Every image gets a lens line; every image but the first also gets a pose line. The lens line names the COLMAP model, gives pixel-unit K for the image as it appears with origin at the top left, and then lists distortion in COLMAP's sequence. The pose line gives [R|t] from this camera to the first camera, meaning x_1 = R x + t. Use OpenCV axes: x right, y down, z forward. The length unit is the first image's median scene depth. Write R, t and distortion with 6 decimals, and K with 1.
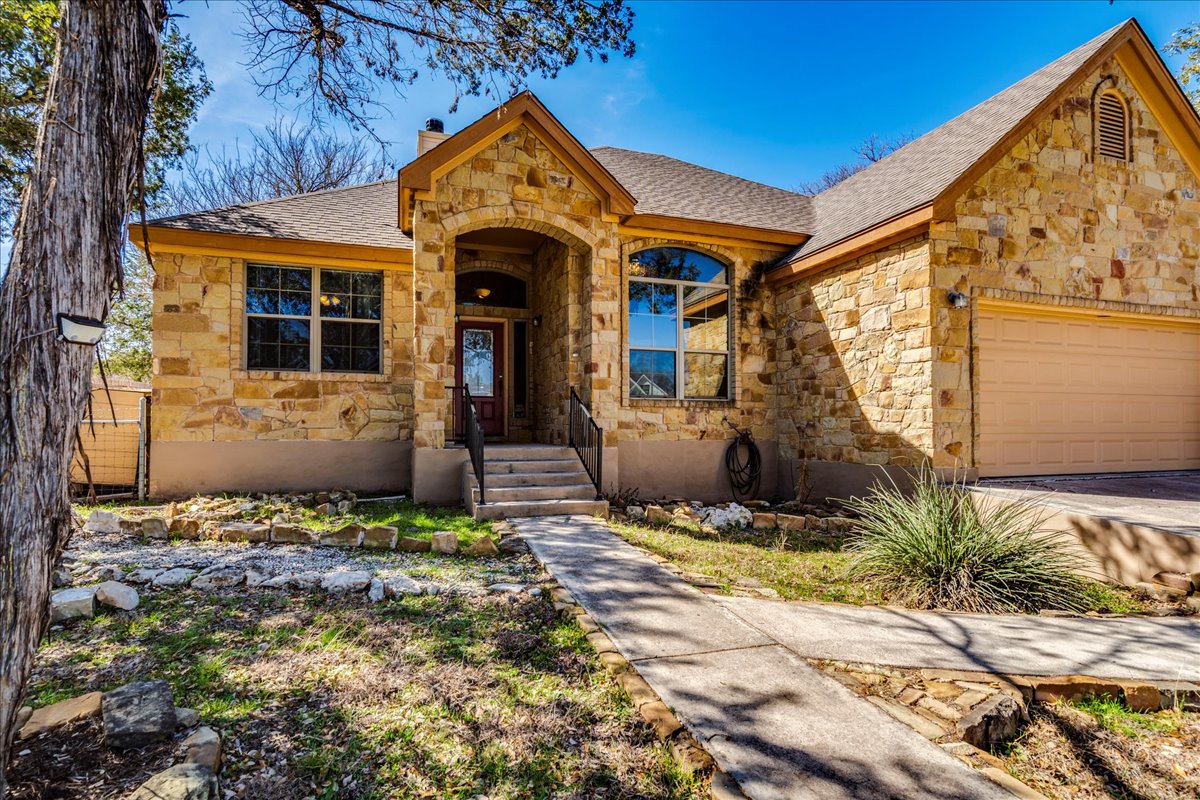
lens RADIAL K [[686.9, 0, 600.0], [0, 686.9, 400.0], [0, 0, 1]] dist [0.002717, 0.000776]
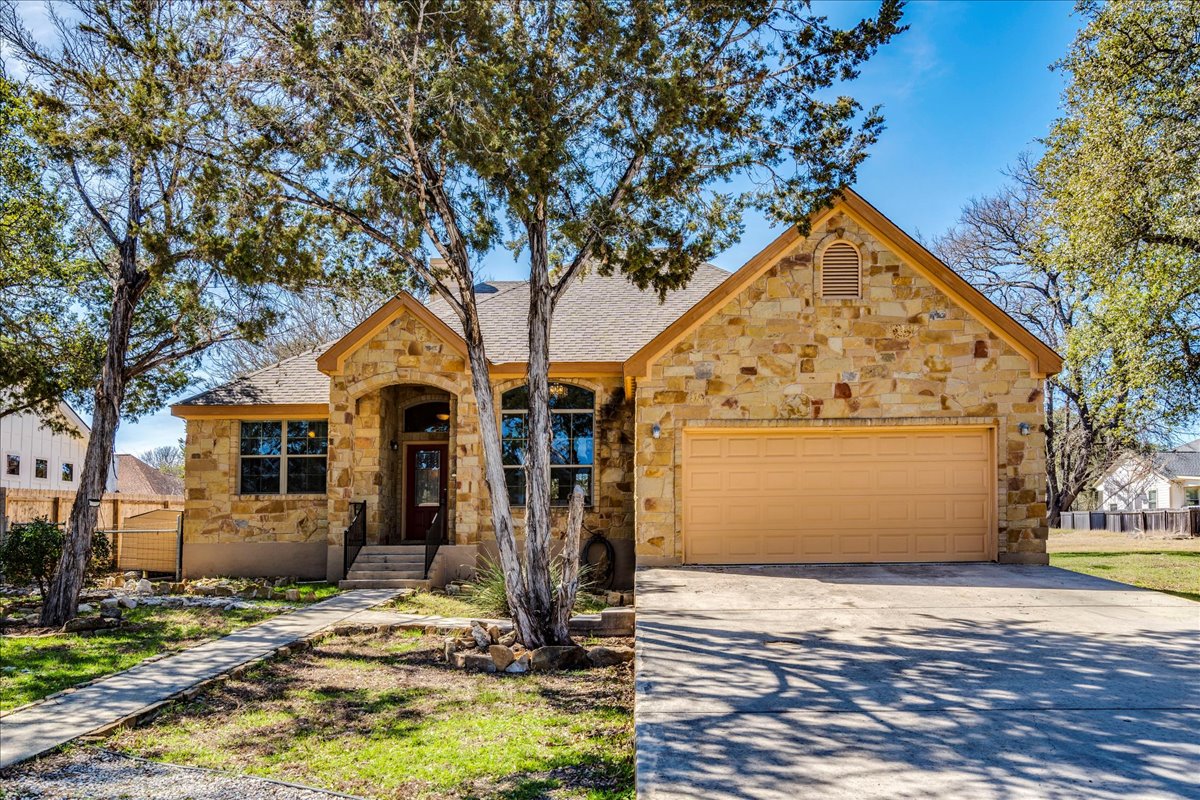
lens RADIAL K [[1205.3, 0, 600.0], [0, 1205.3, 400.0], [0, 0, 1]] dist [0.010128, 0.005041]
pose [[0.929045, -0.053568, -0.366068, 1.138883], [0.024985, 0.996288, -0.082381, -0.012580], [0.369122, 0.067389, 0.926934, -1.106142]]
